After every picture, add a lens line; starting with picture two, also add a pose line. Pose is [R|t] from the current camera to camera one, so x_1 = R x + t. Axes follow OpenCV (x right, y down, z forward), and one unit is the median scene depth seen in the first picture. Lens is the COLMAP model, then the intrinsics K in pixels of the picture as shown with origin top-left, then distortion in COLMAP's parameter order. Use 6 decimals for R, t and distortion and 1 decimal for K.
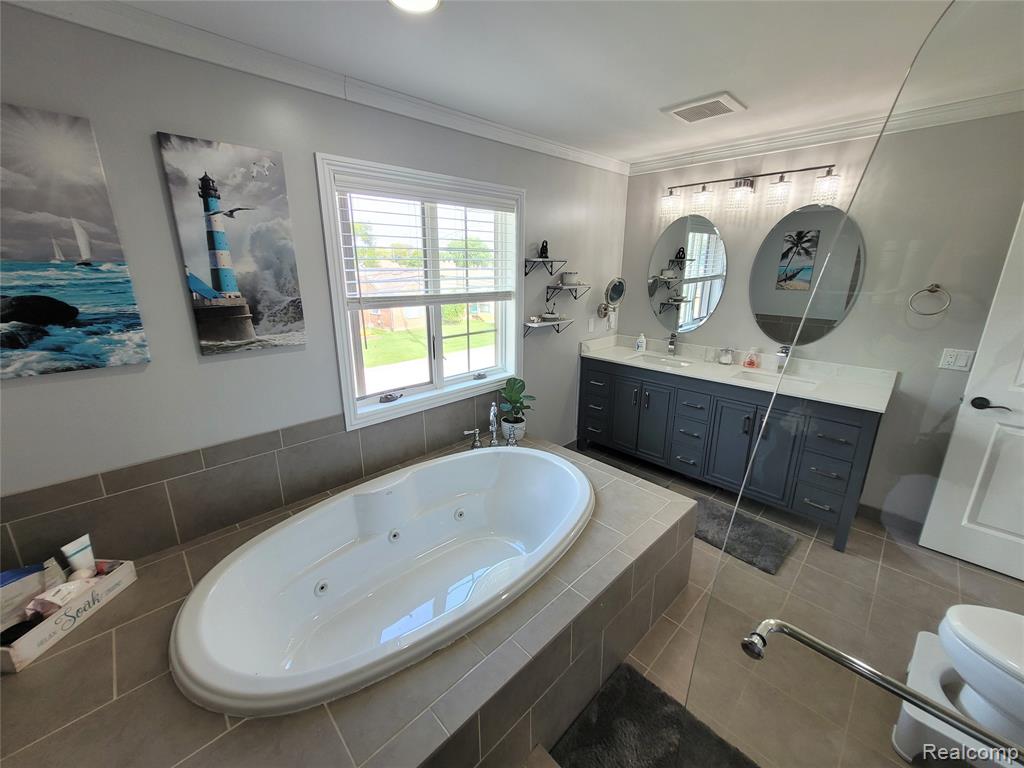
lens RADIAL K [[403.1, 0, 508.6], [0, 403.1, 373.8], [0, 0, 1]] dist [0.003383, 0.000915]
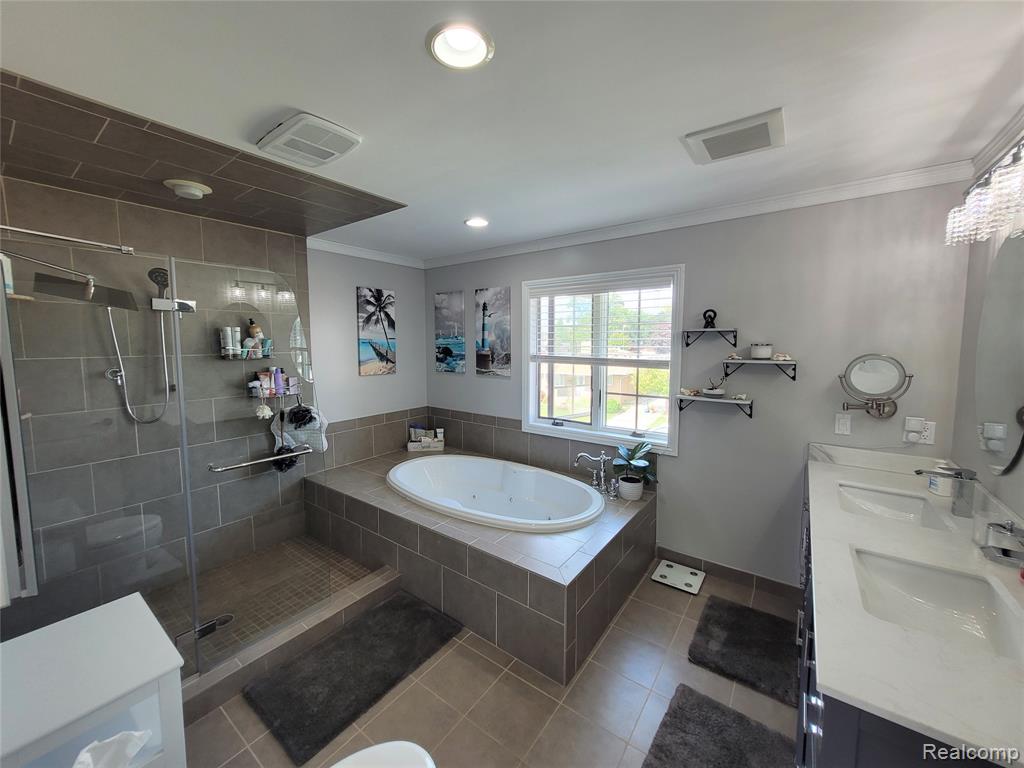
lens RADIAL K [[403.1, 0, 505.8], [0, 403.1, 380.5], [0, 0, 1]] dist [0.003383, 0.000915]
pose [[0.161669, 0.095315, -0.982231, 1.602063], [-0.258447, 0.964674, 0.051072, -0.171429], [0.952401, 0.245598, 0.180592, 0.731782]]
